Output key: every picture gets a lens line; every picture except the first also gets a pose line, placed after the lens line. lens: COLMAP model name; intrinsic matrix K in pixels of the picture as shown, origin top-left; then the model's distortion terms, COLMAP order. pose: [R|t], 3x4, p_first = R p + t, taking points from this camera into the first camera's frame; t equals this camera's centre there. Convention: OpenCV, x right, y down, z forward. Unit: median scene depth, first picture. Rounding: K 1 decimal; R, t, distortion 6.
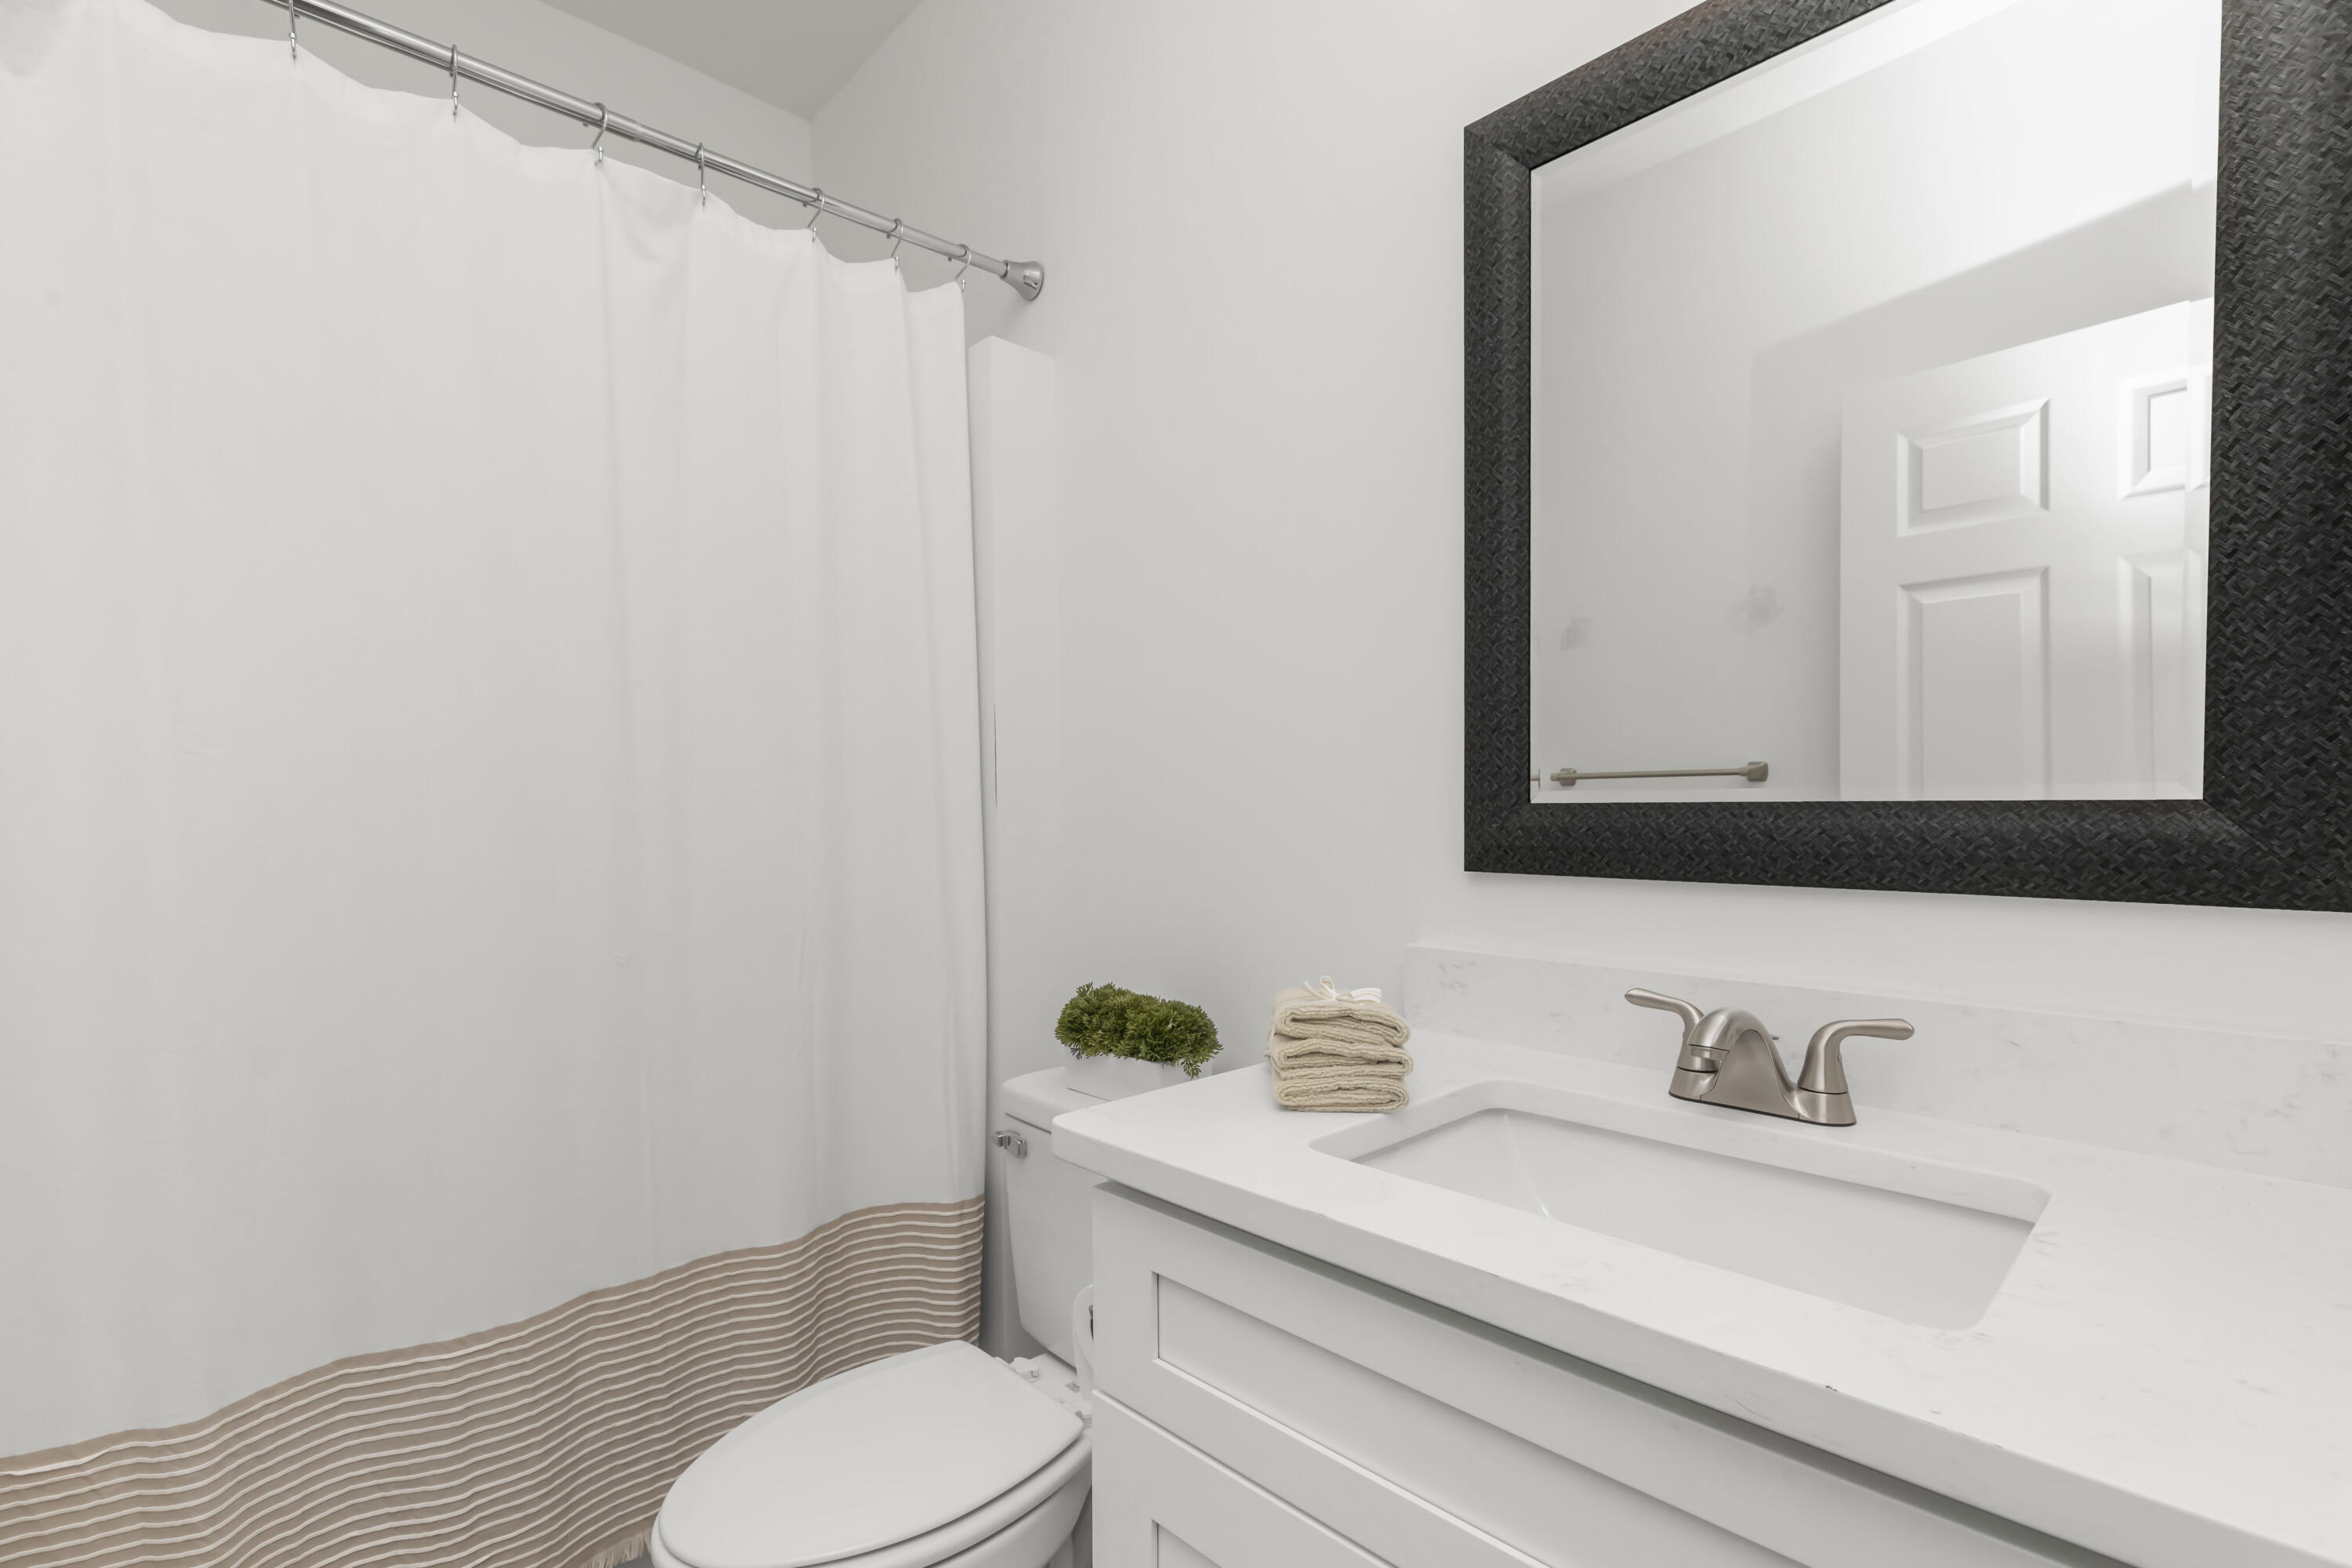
lens RADIAL K [[1079.9, 0, 1169.4], [0, 1079.9, 807.0], [0, 0, 1]] dist [0.002005, -0.000033]
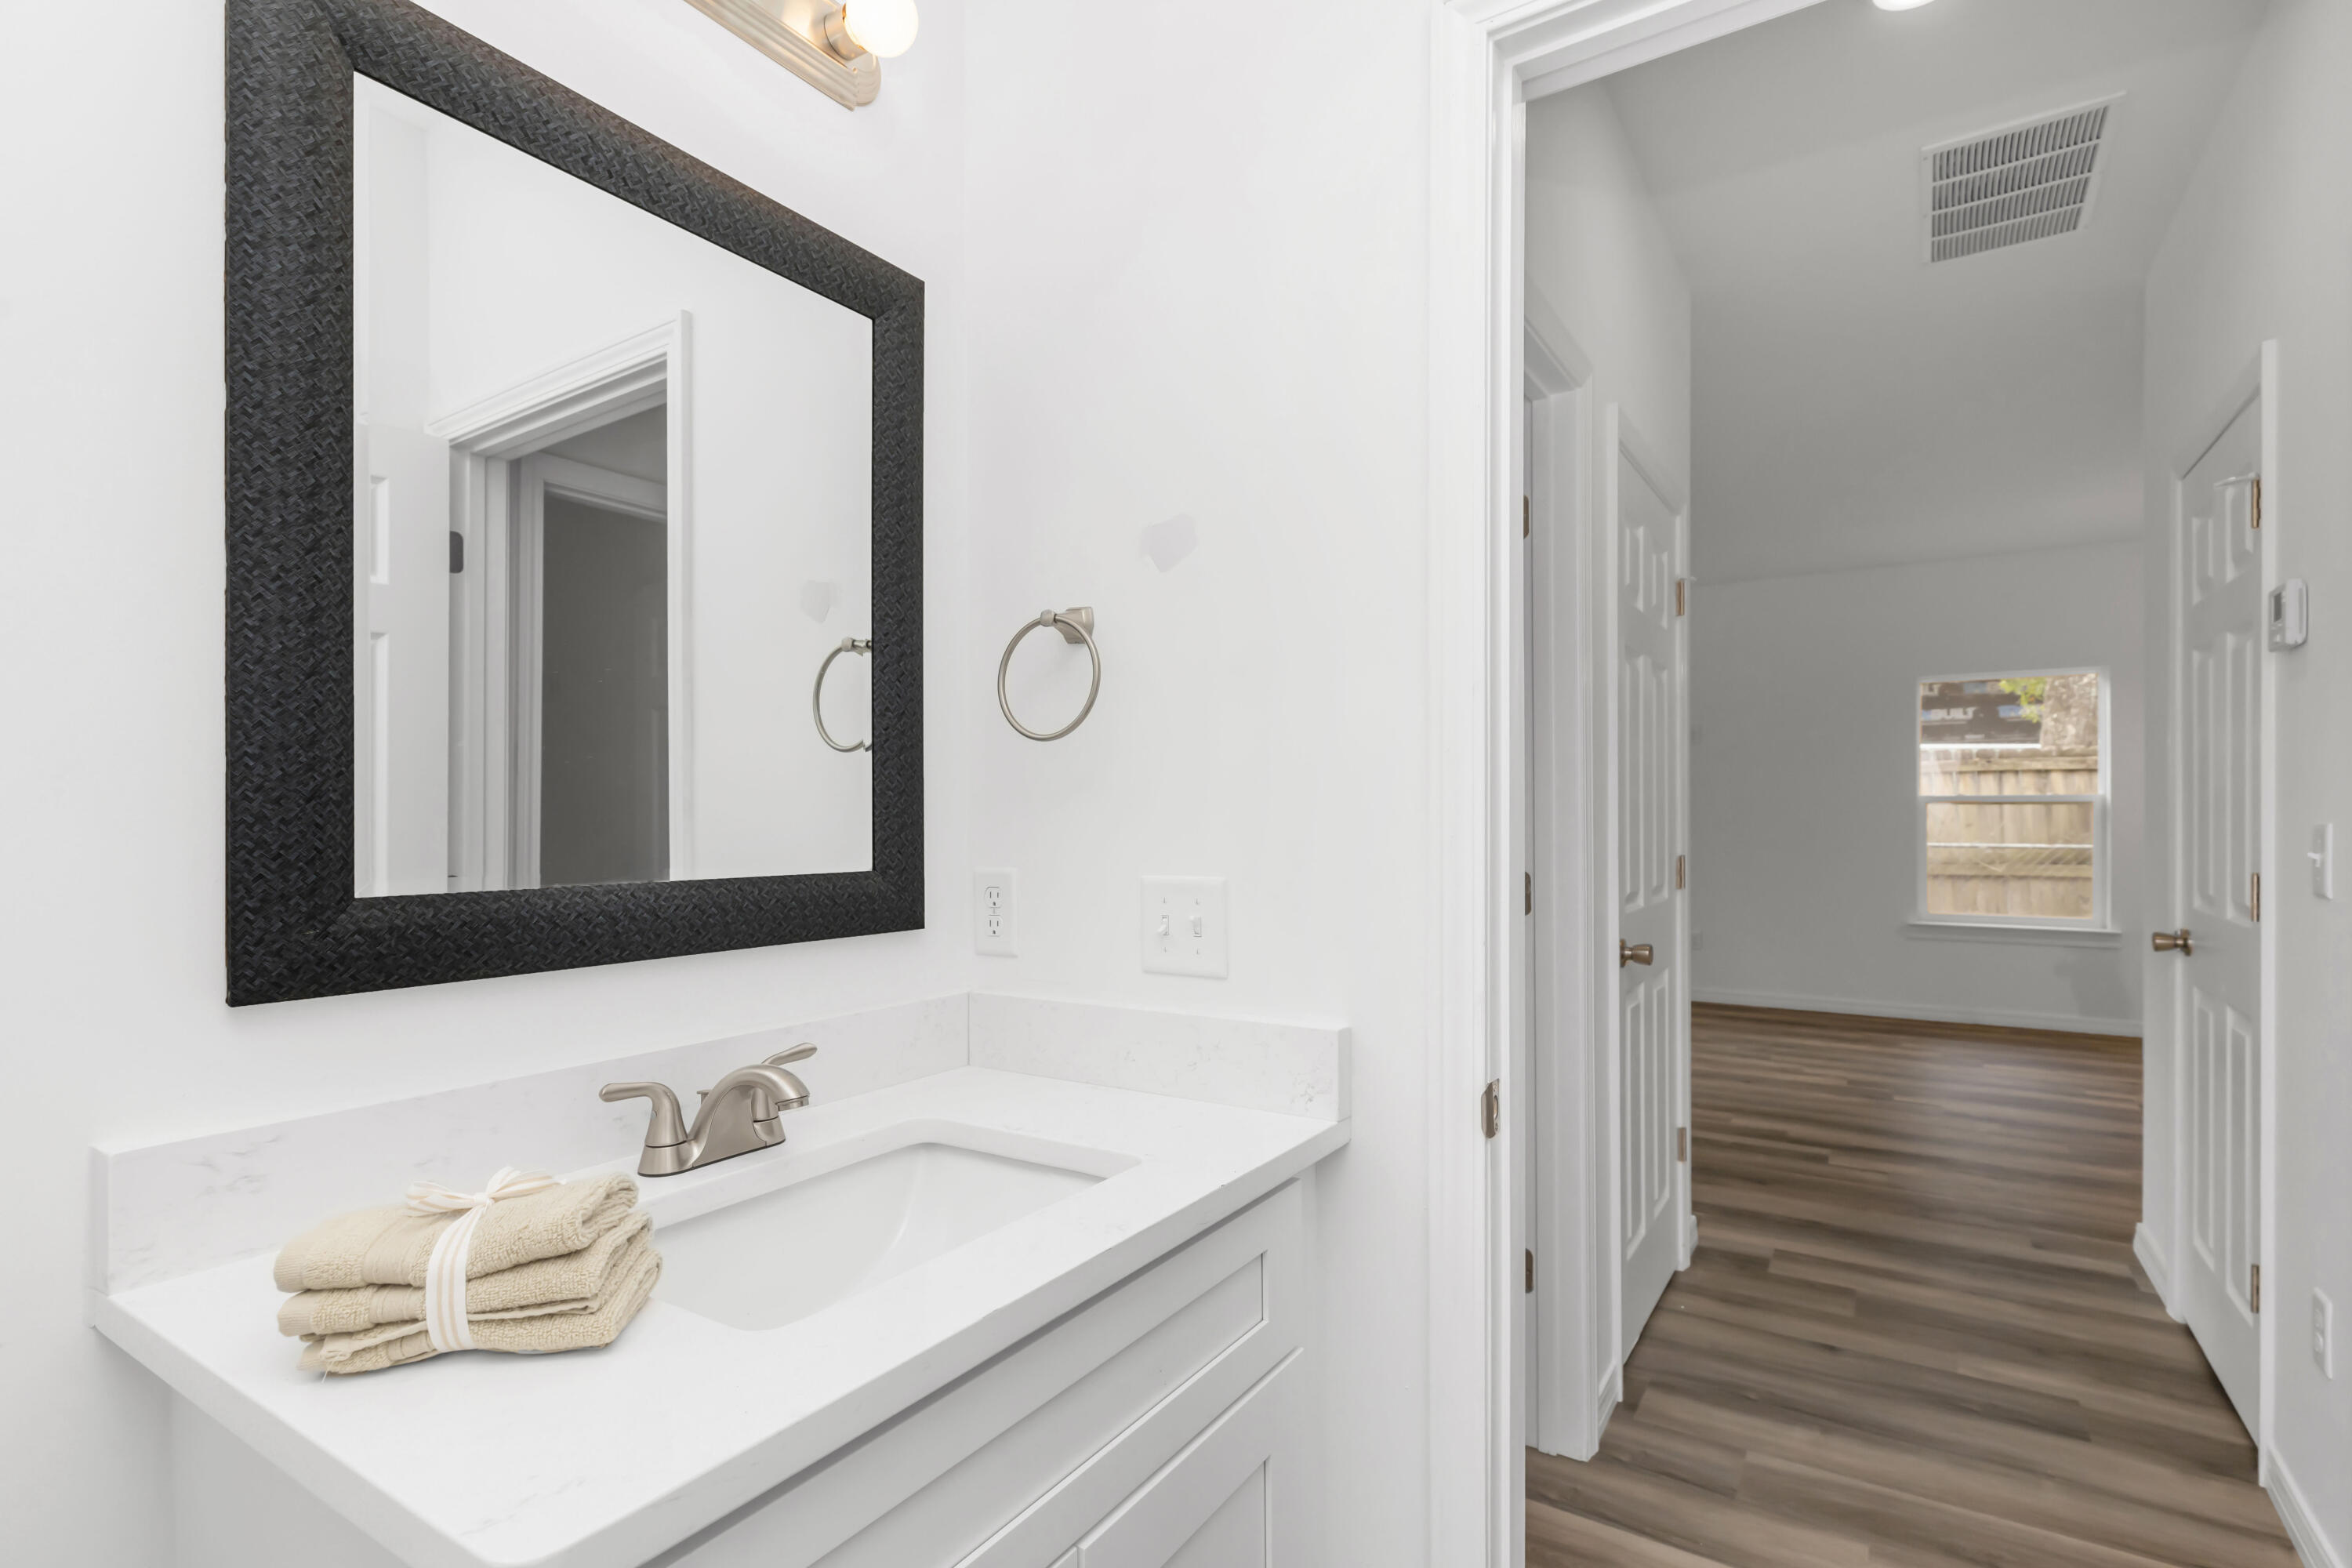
lens RADIAL K [[1105.5, 0, 1178.5], [0, 1105.5, 813.4], [0, 0, 1]] dist [0.000292, -0.000022]
pose [[-0.227469, 0.055564, 0.972199, -0.545852], [0.056544, 0.997440, -0.043777, 0.003364], [-0.972142, 0.045014, -0.230029, 0.614454]]
